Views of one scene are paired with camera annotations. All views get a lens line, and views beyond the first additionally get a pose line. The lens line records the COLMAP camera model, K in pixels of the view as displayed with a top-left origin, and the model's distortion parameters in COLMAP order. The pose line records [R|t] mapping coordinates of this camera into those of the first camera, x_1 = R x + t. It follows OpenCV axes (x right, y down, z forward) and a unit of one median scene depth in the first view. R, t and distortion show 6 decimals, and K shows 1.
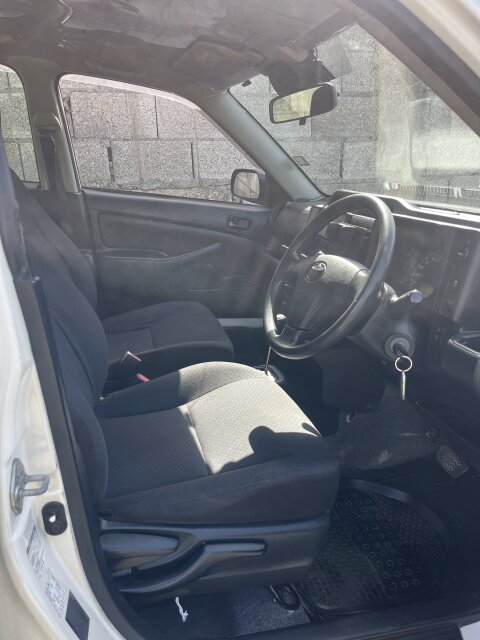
lens RADIAL K [[481.8, 0, 240.0], [0, 481.8, 320.0], [0, 0, 1]] dist [0.089281, 0.000900]
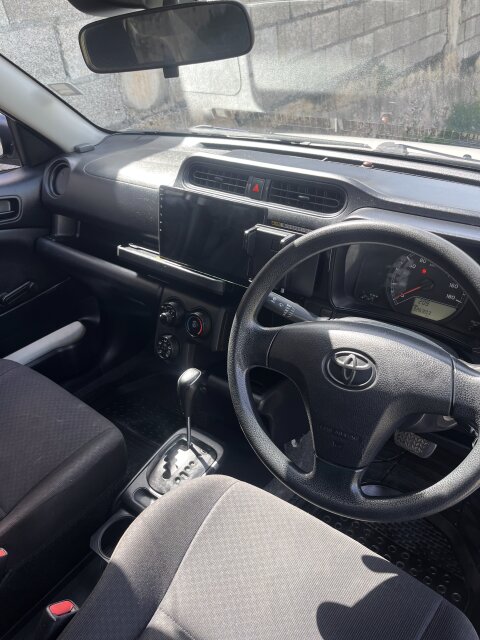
lens RADIAL K [[505.7, 0, 240.0], [0, 505.7, 320.0], [0, 0, 1]] dist [-0.000839, -0.004409]
pose [[0.792901, -0.400541, 0.459211, -0.078872], [0.271408, 0.906869, 0.322375, -0.146819], [-0.545569, -0.130978, 0.827768, 0.214621]]
